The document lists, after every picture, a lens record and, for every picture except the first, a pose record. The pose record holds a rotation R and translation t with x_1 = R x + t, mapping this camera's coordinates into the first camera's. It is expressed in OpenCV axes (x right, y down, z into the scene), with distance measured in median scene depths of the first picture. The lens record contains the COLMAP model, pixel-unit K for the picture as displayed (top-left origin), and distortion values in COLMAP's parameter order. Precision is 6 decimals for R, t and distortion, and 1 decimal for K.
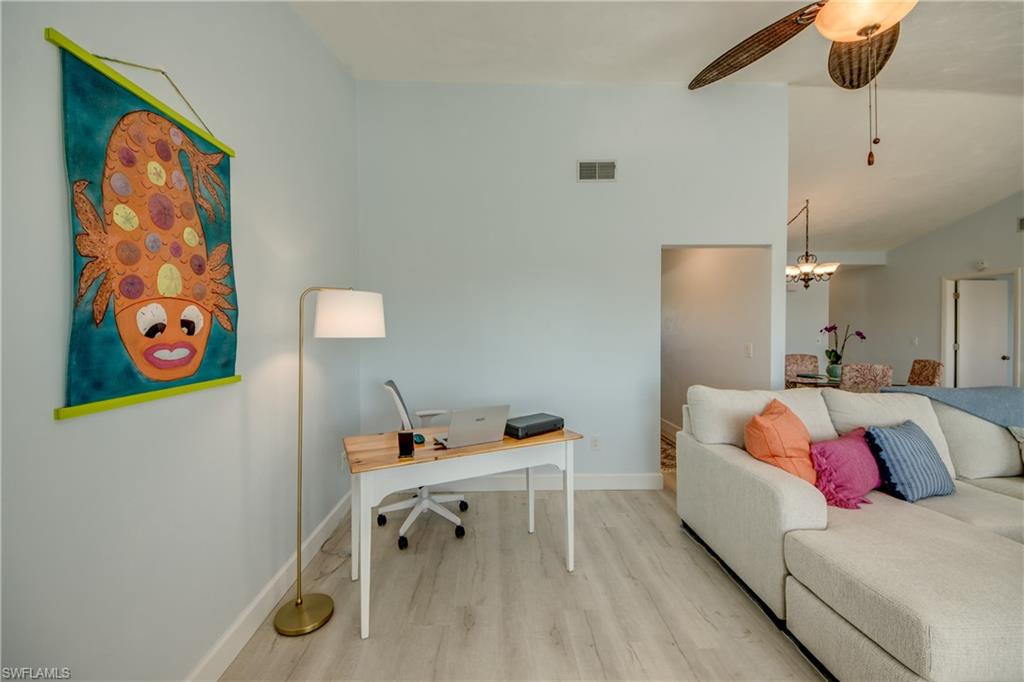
lens RADIAL K [[383.2, 0, 503.1], [0, 383.2, 330.1], [0, 0, 1]] dist [0.021661, -0.017566]
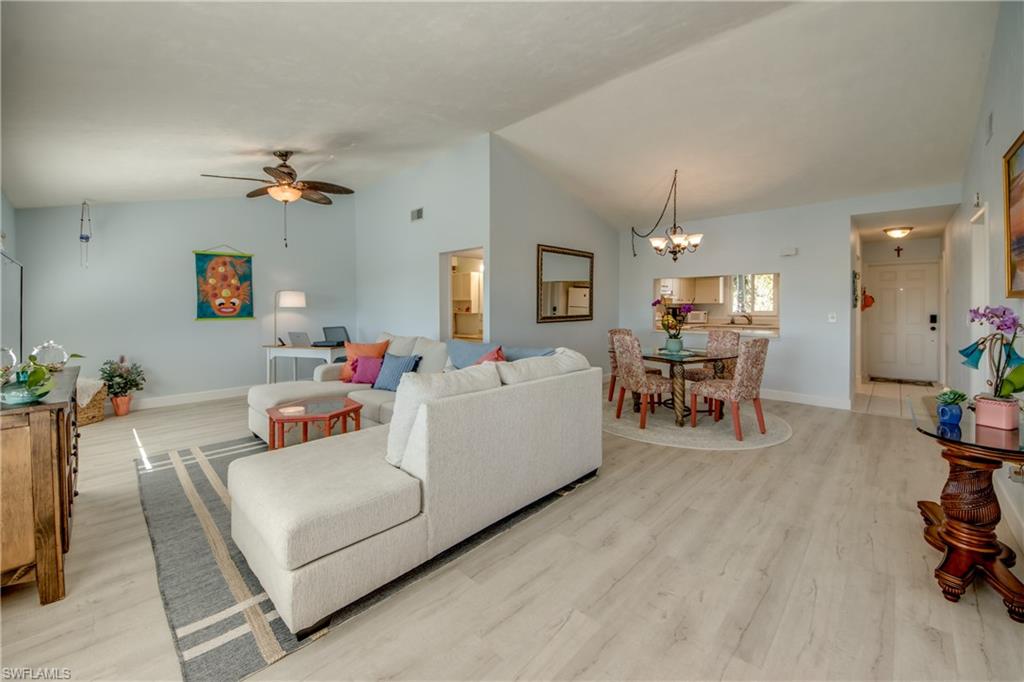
lens RADIAL K [[405.2, 0, 536.8], [0, 405.2, 306.4], [0, 0, 1]] dist [-0.000134, -0.000055]
pose [[0.734614, -0.002097, -0.678482, 2.912392], [0.000886, 0.999997, -0.002132, 0.021202], [0.678485, 0.000965, 0.734613, 0.014710]]
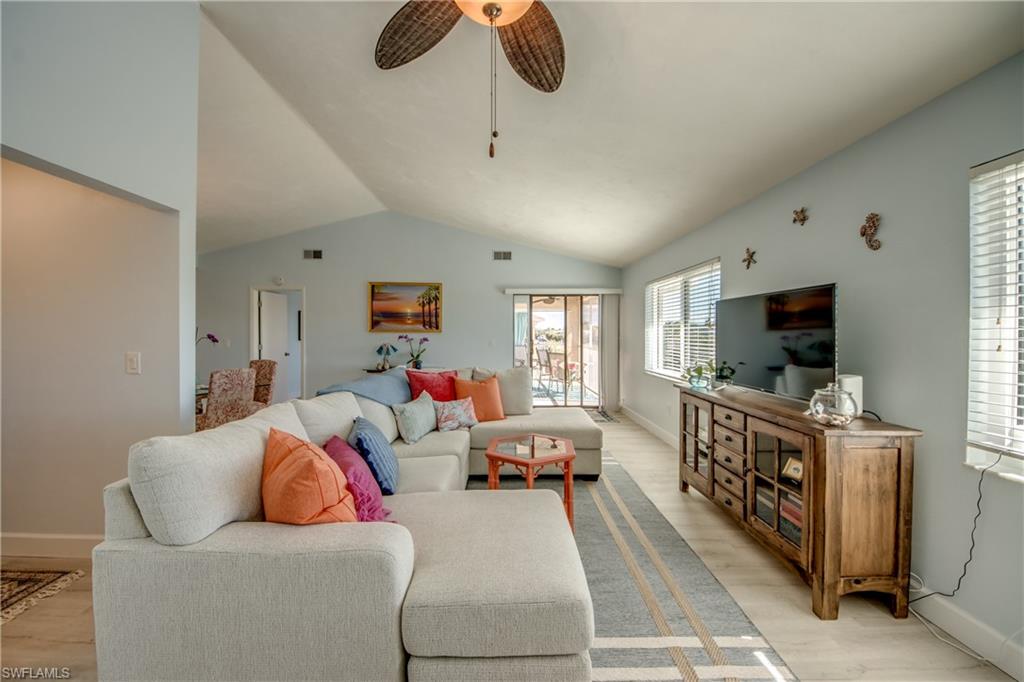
lens RADIAL K [[383.2, 0, 503.1], [0, 383.2, 330.1], [0, 0, 1]] dist [0.021661, -0.017566]
pose [[0.010304, 0.007082, 0.999922, 0.001473], [0.004785, 0.999963, -0.007132, 0.006958], [-0.999935, 0.004858, 0.010270, 0.627979]]
